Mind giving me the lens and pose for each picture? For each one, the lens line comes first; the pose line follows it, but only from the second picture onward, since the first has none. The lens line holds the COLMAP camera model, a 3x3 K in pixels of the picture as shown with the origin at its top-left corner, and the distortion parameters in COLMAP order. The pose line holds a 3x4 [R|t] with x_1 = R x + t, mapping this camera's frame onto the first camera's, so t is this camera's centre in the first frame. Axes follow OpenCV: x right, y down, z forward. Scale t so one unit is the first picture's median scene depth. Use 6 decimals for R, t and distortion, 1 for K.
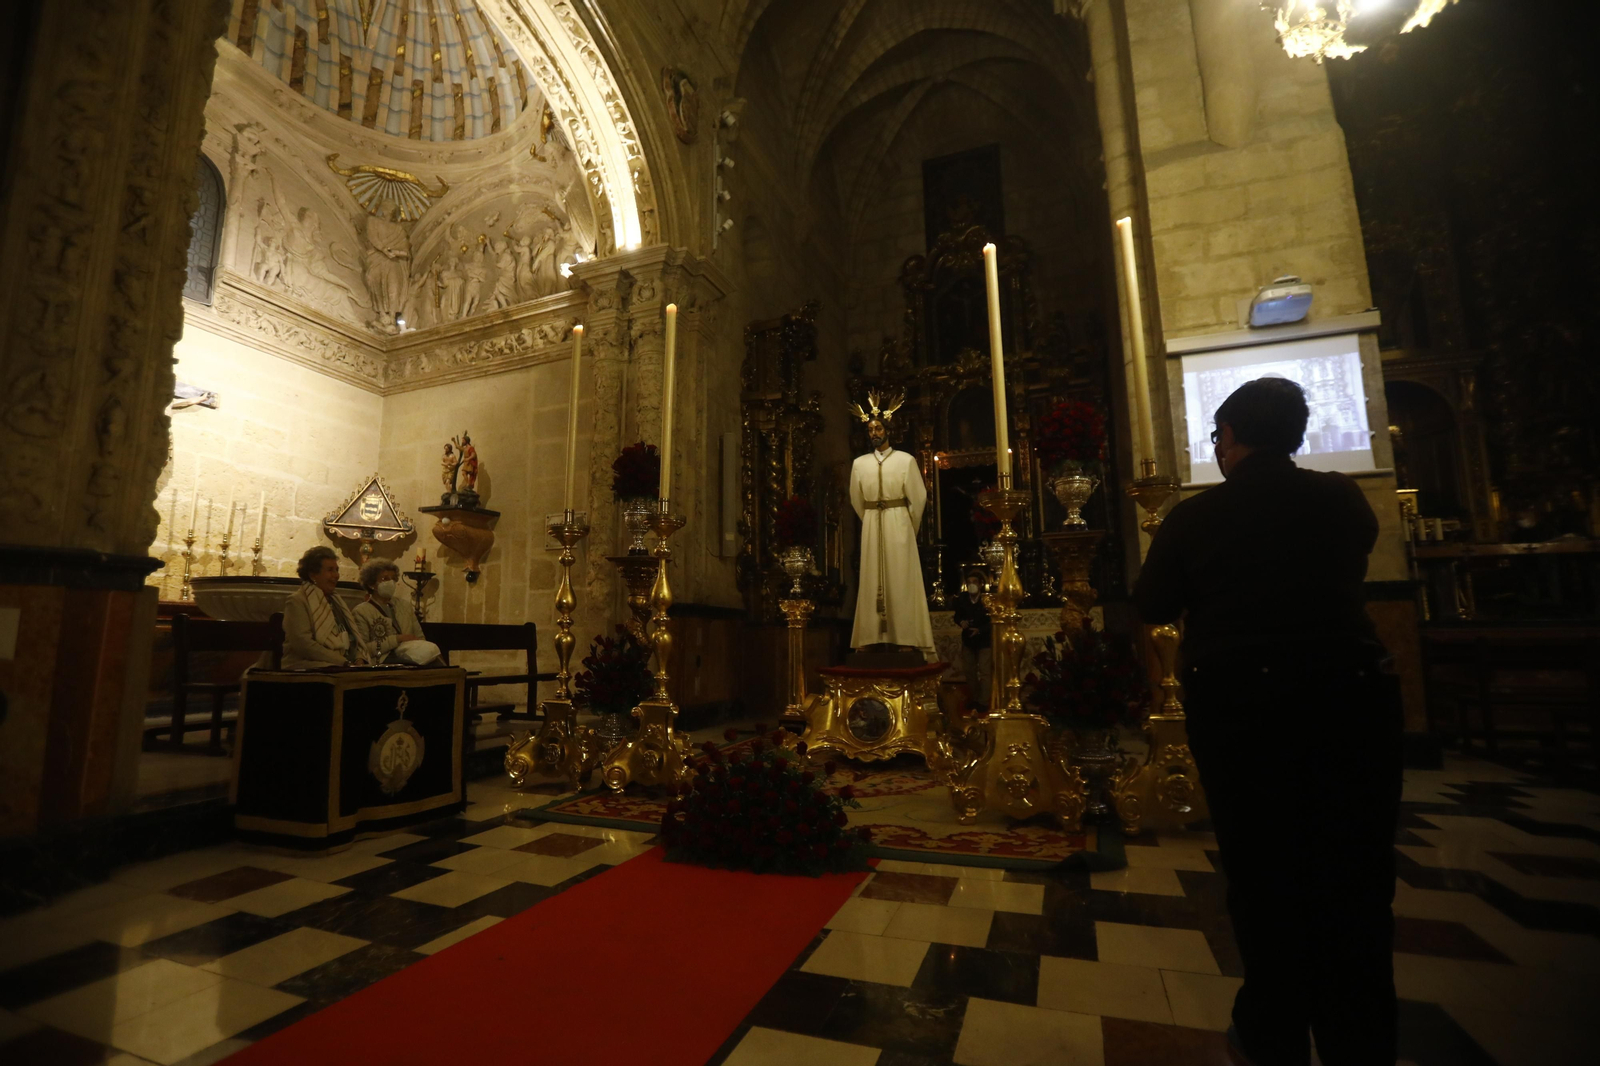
lens RADIAL K [[737.0, 0, 784.5], [0, 737.0, 545.4], [0, 0, 1]] dist [-0.068255, 0.023266]
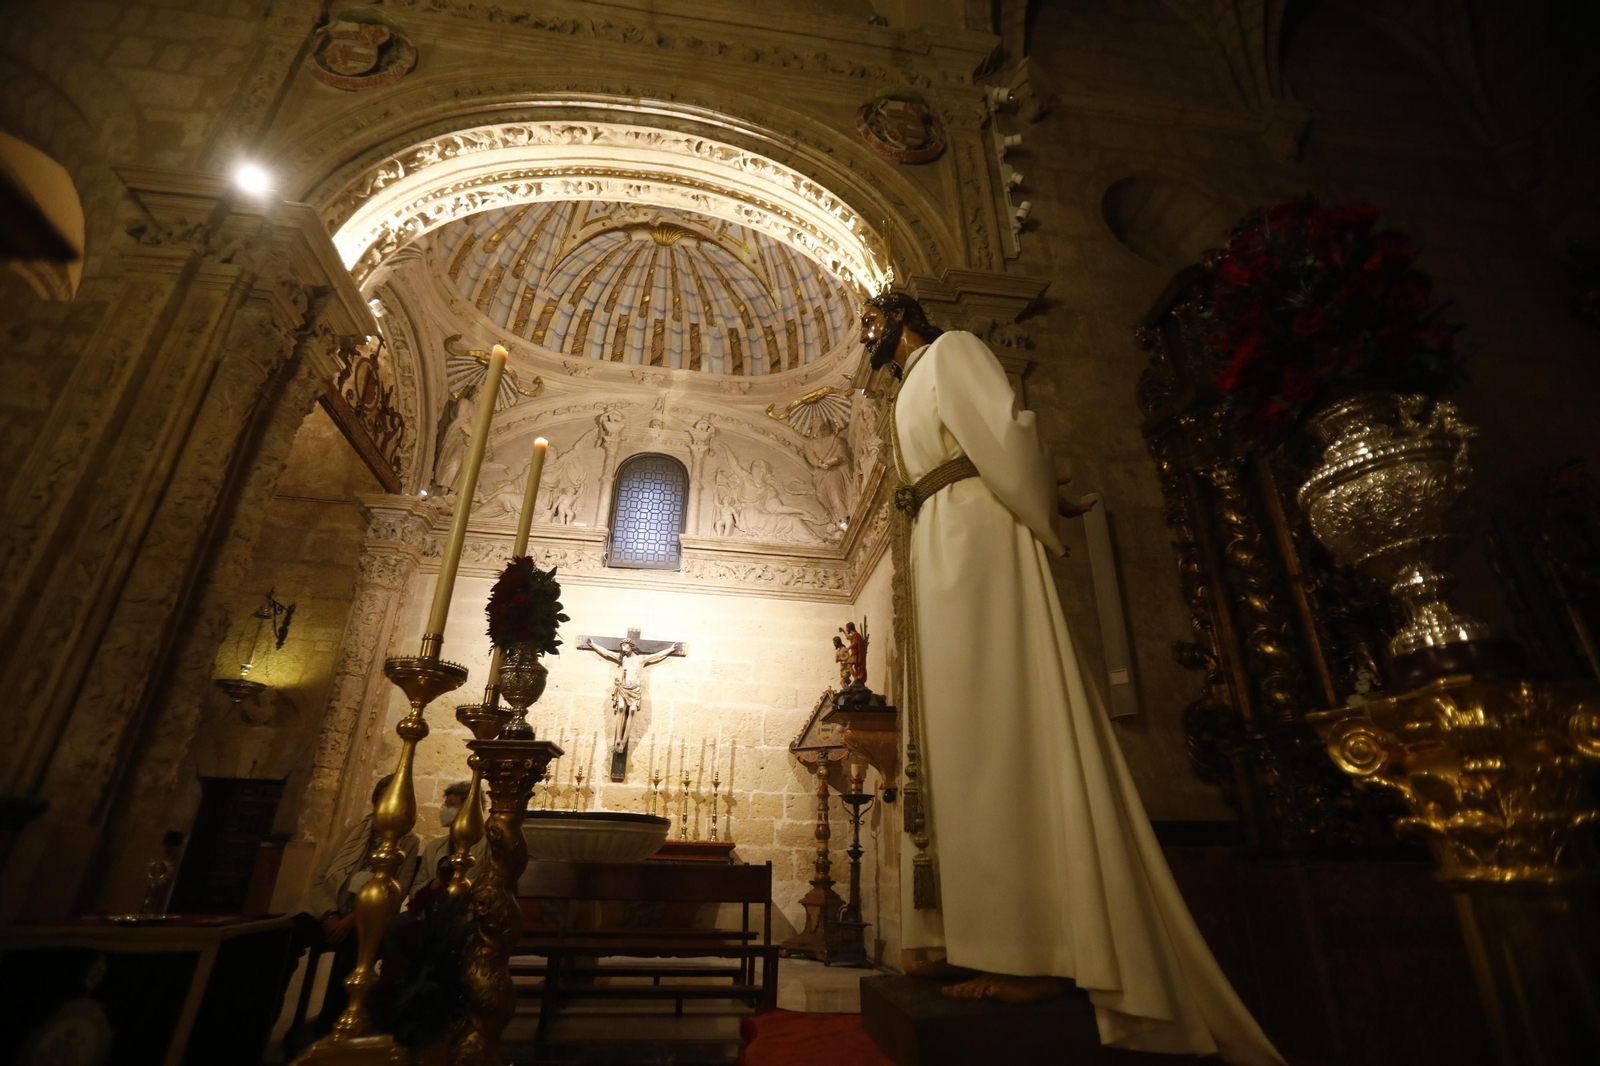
lens RADIAL K [[737.0, 0, 794.5], [0, 737.0, 543.1], [0, 0, 1]] dist [-0.068255, 0.023266]
pose [[0.473618, -0.348186, -0.808982, 0.373549], [0.100933, 0.933942, -0.342878, 0.073987], [0.874928, 0.080740, 0.477475, 0.782214]]
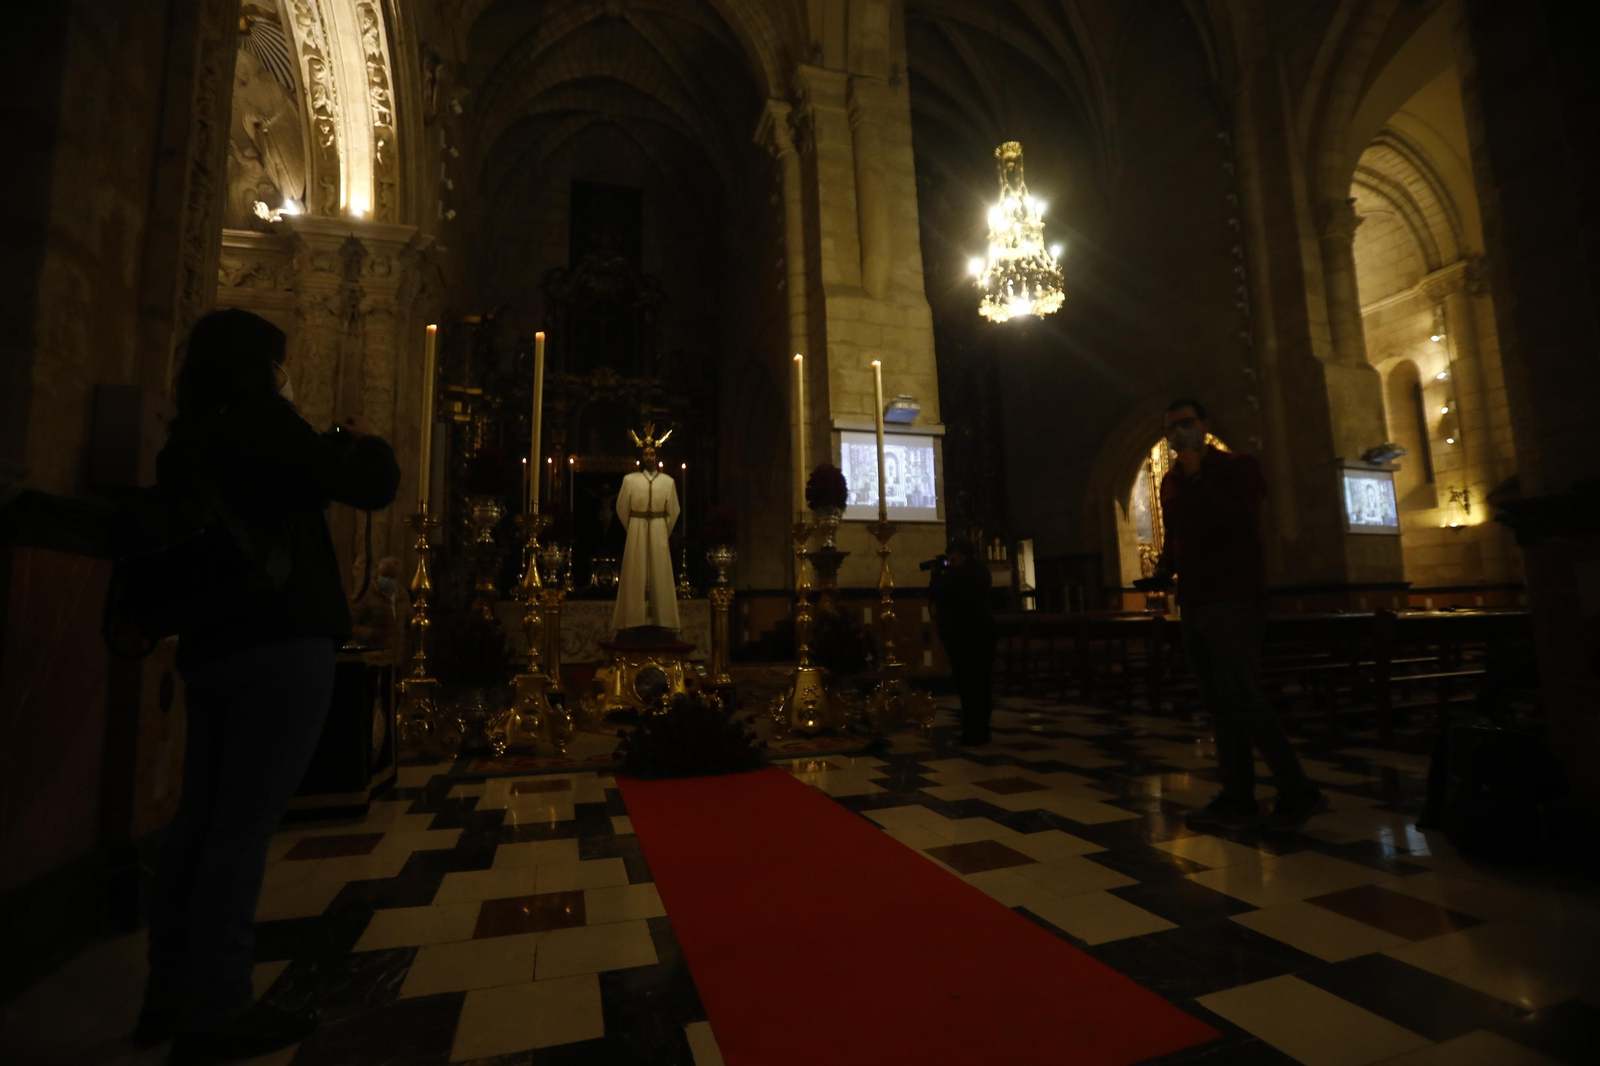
lens RADIAL K [[737.0, 0, 791.6], [0, 737.0, 550.0], [0, 0, 1]] dist [-0.068255, 0.023266]
pose [[0.779315, 0.051393, 0.624521, -0.456021], [-0.062736, 0.998023, -0.003844, -0.006167], [-0.623484, -0.036184, 0.780999, -0.128163]]
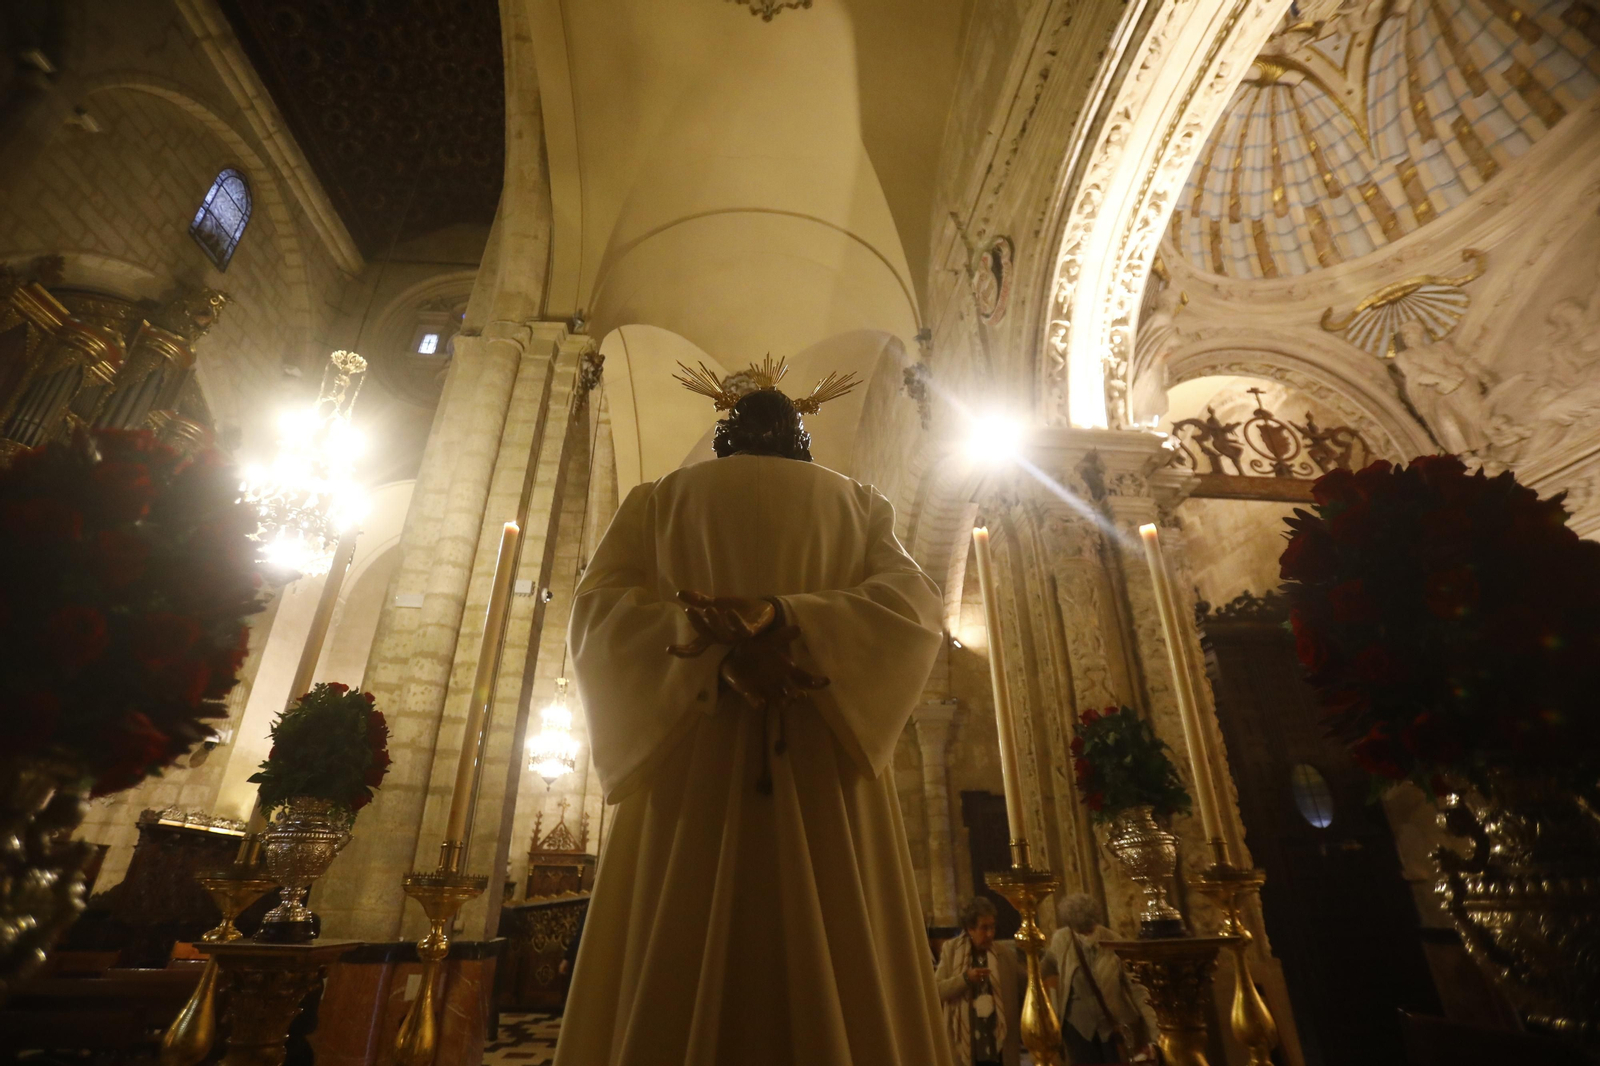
lens RADIAL K [[737.0, 0, 797.8], [0, 737.0, 536.2], [0, 0, 1]] dist [-0.068255, 0.023266]
pose [[-0.906270, -0.178507, -0.383158, 0.213984], [0.065165, 0.836617, -0.543899, 0.027760], [0.417646, -0.517888, -0.746568, 1.205070]]
